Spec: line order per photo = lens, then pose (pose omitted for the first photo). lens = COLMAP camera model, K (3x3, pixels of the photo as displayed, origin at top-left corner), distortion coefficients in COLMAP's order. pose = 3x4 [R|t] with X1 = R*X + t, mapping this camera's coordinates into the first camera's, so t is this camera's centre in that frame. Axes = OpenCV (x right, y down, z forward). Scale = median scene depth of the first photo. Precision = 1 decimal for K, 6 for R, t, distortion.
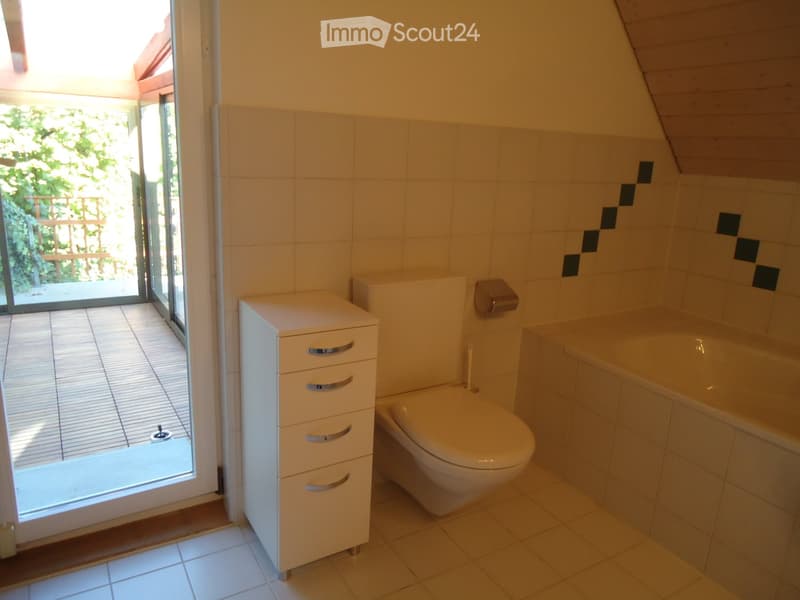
lens RADIAL K [[579.5, 0, 406.7], [0, 579.5, 297.1], [0, 0, 1]] dist [-0.008204, -0.007645]
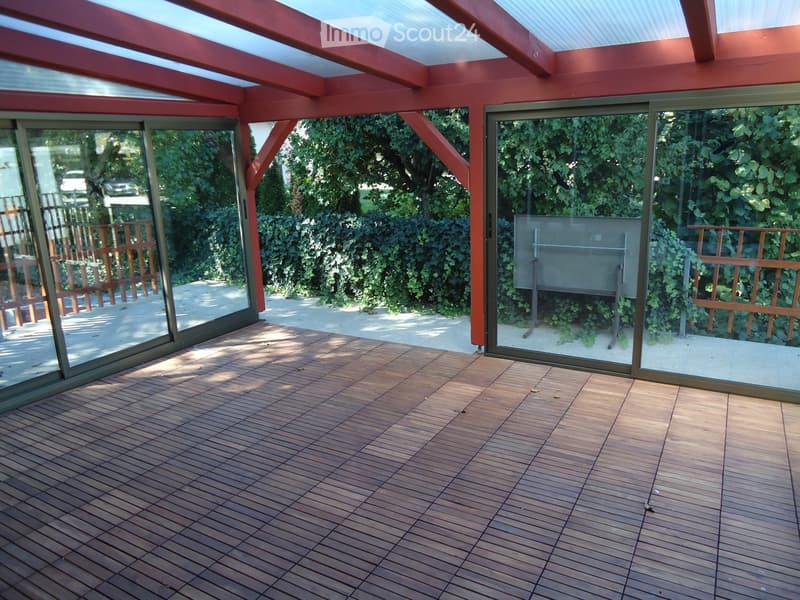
lens RADIAL K [[579.5, 0, 406.7], [0, 579.5, 297.1], [0, 0, 1]] dist [-0.008204, -0.007645]
pose [[0.469894, 0.151632, -0.869602, -0.135149], [-0.158048, 0.983669, 0.086119, -0.084164], [0.868459, 0.096972, 0.486185, 0.283550]]
